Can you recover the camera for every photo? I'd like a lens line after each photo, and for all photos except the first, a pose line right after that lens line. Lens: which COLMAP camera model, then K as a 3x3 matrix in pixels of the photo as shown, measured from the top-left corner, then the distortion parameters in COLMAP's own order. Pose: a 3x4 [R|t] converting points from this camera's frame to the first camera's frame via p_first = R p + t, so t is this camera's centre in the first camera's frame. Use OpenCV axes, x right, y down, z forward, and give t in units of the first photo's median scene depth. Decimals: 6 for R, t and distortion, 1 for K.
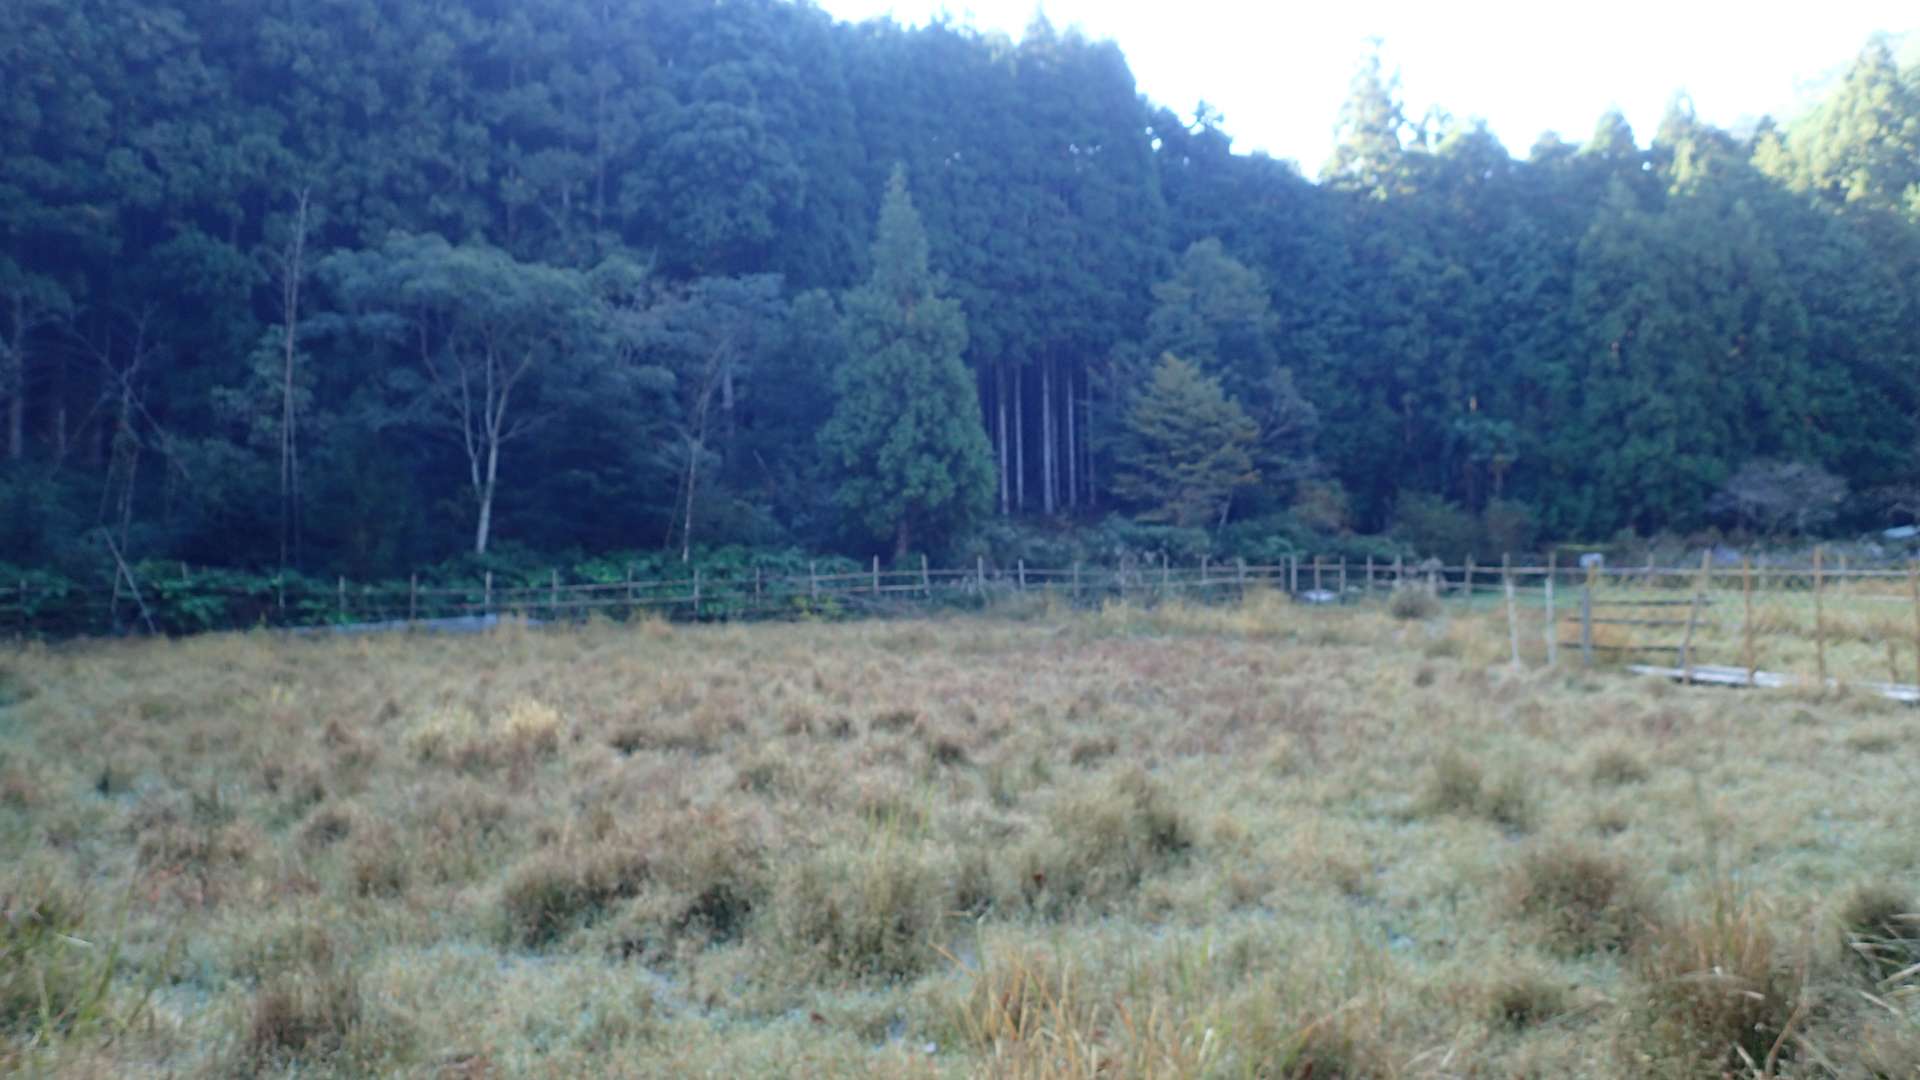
lens RADIAL K [[1443.4, 0, 967.3], [0, 1443.4, 520.9], [0, 0, 1]] dist [0.011307, 0.002661]
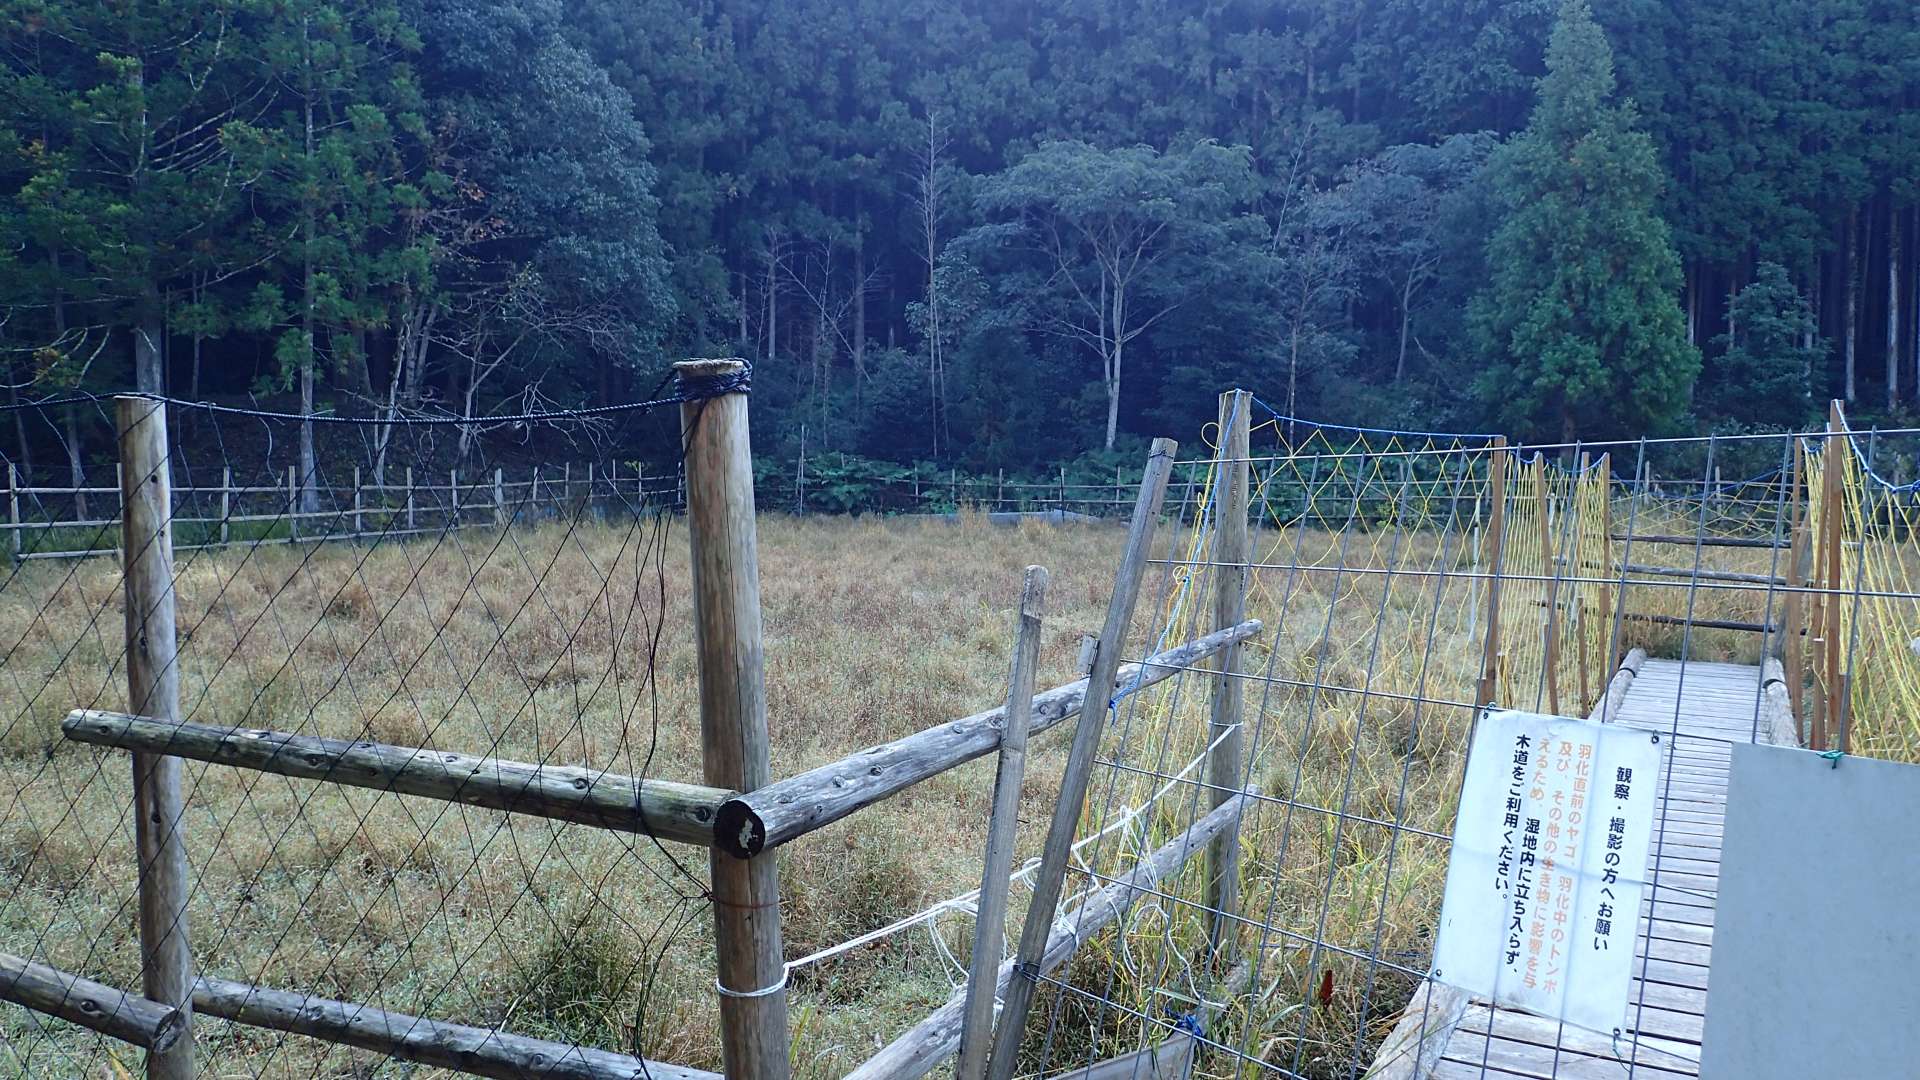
lens RADIAL K [[1443.4, 0, 977.0], [0, 1443.4, 511.4], [0, 0, 1]] dist [0.011307, 0.002661]
pose [[0.734436, 0.039911, -0.677503, 0.218081], [0.001337, 0.998182, 0.060251, 0.002879], [0.678677, -0.045156, 0.733048, 0.140642]]
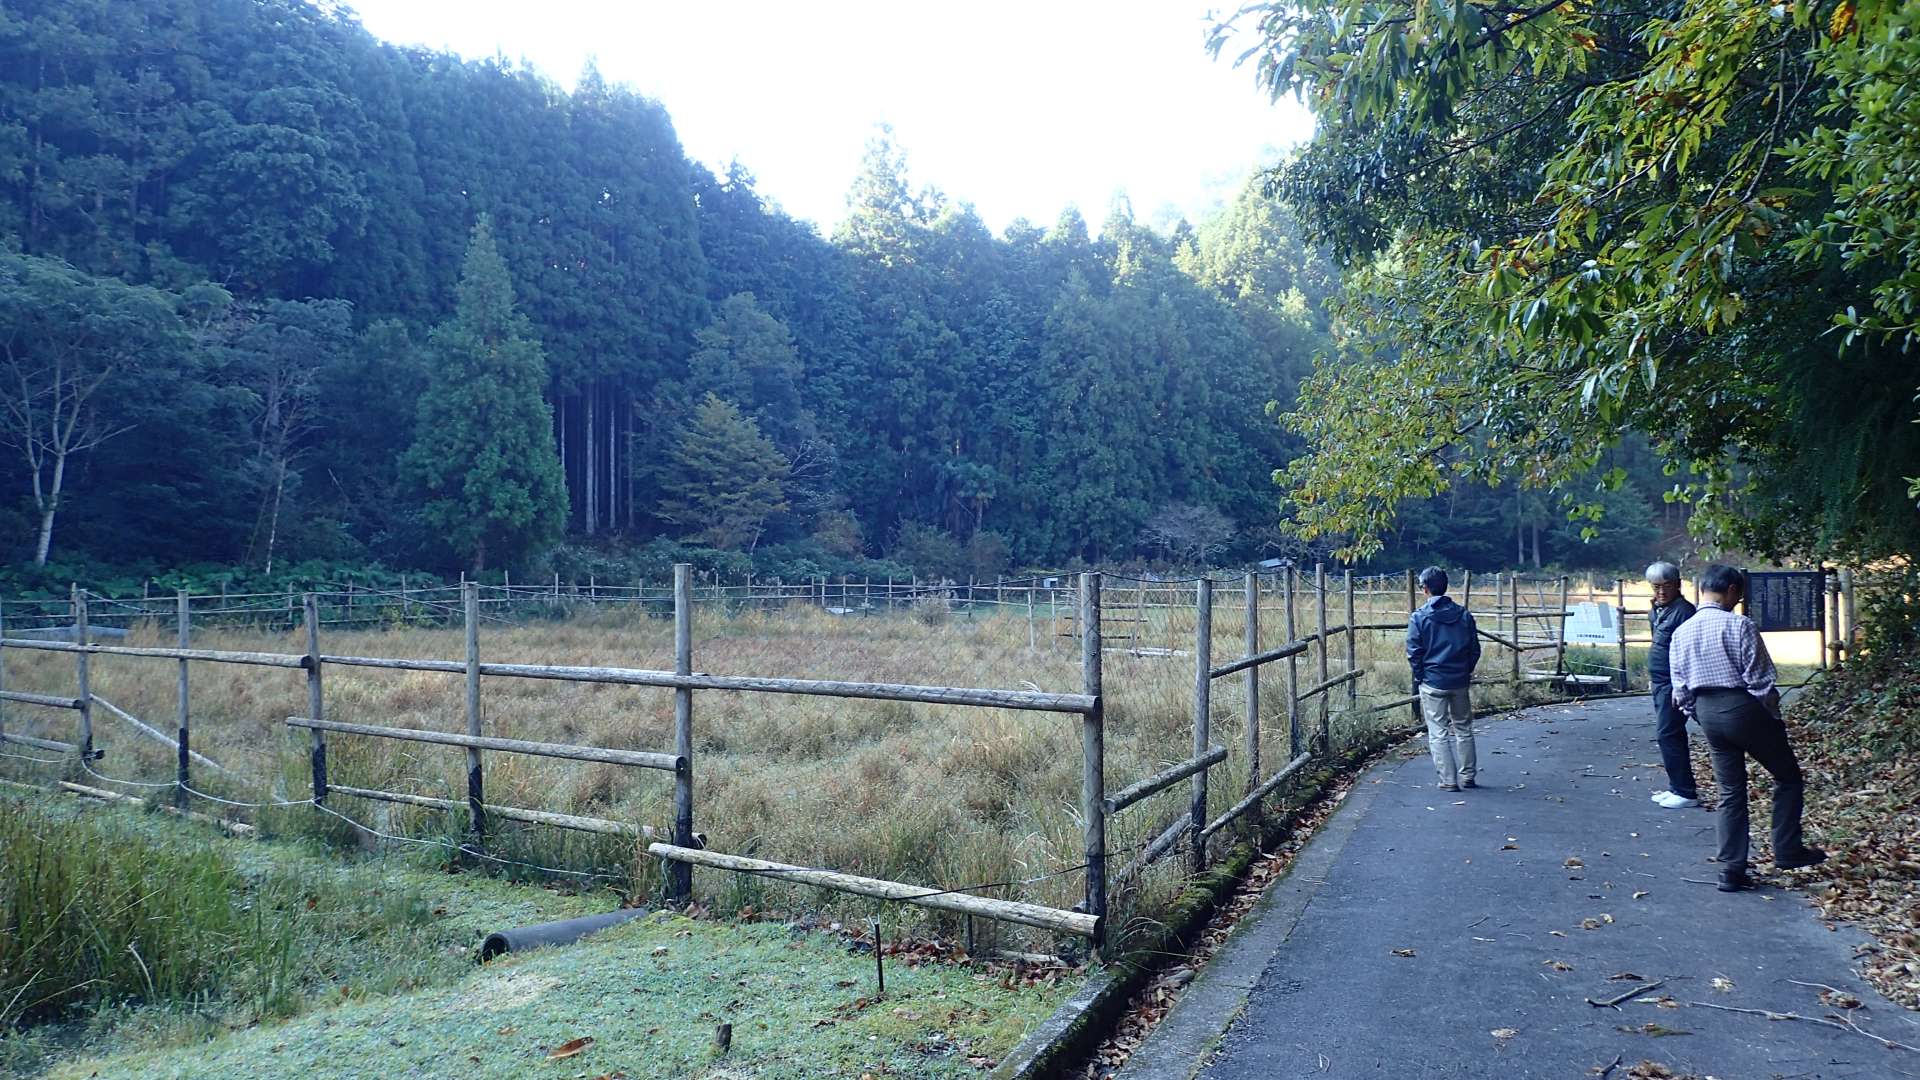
lens RADIAL K [[1443.4, 0, 964.4], [0, 1443.4, 539.9], [0, 0, 1]] dist [0.011307, 0.002661]
pose [[0.936390, 0.020043, 0.350389, -0.070119], [-0.019631, 0.999796, -0.004730, -0.001473], [-0.350412, -0.002449, 0.936592, -0.123483]]
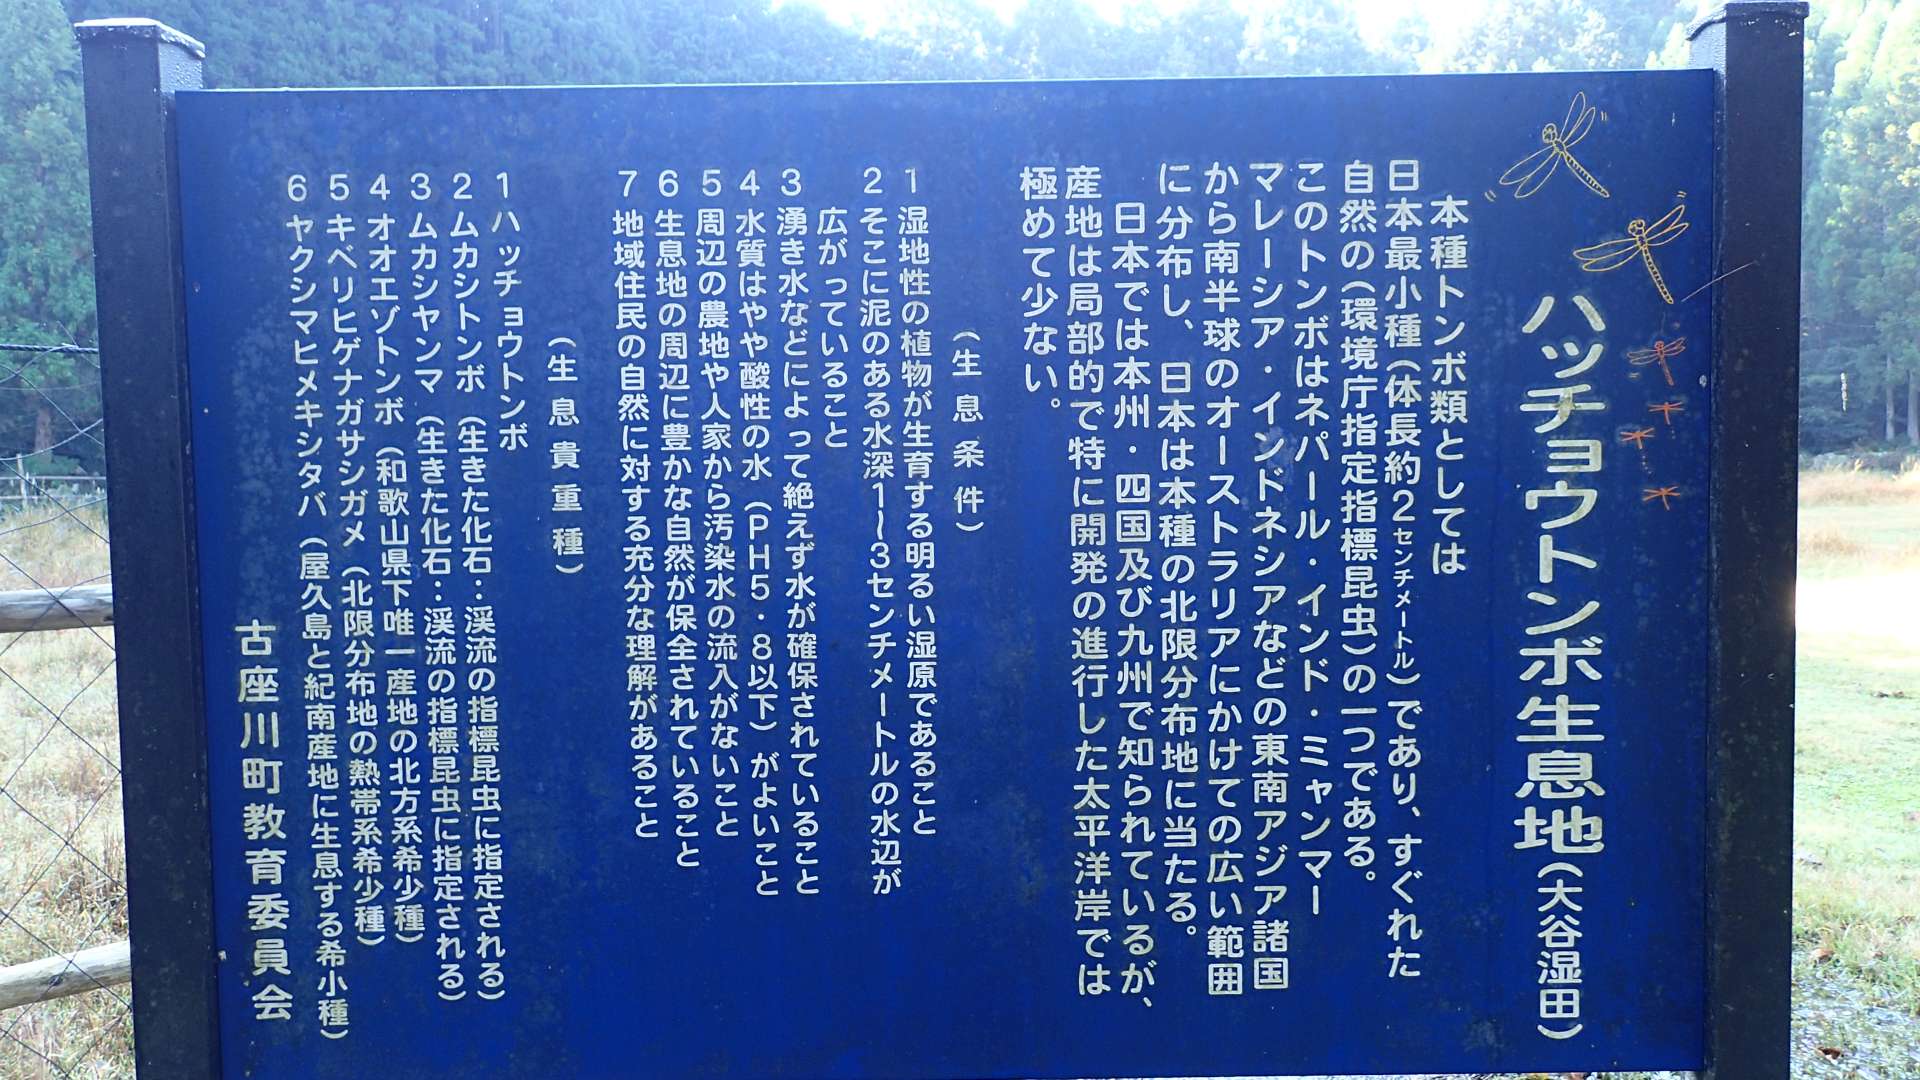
lens RADIAL K [[1443.4, 0, 974.9], [0, 1443.4, 498.0], [0, 0, 1]] dist [0.011307, 0.002661]
pose [[0.994763, 0.003084, 0.102157, 0.296954], [-0.007543, 0.999034, 0.043287, 0.007162], [-0.101925, -0.043830, 0.993826, 0.161499]]
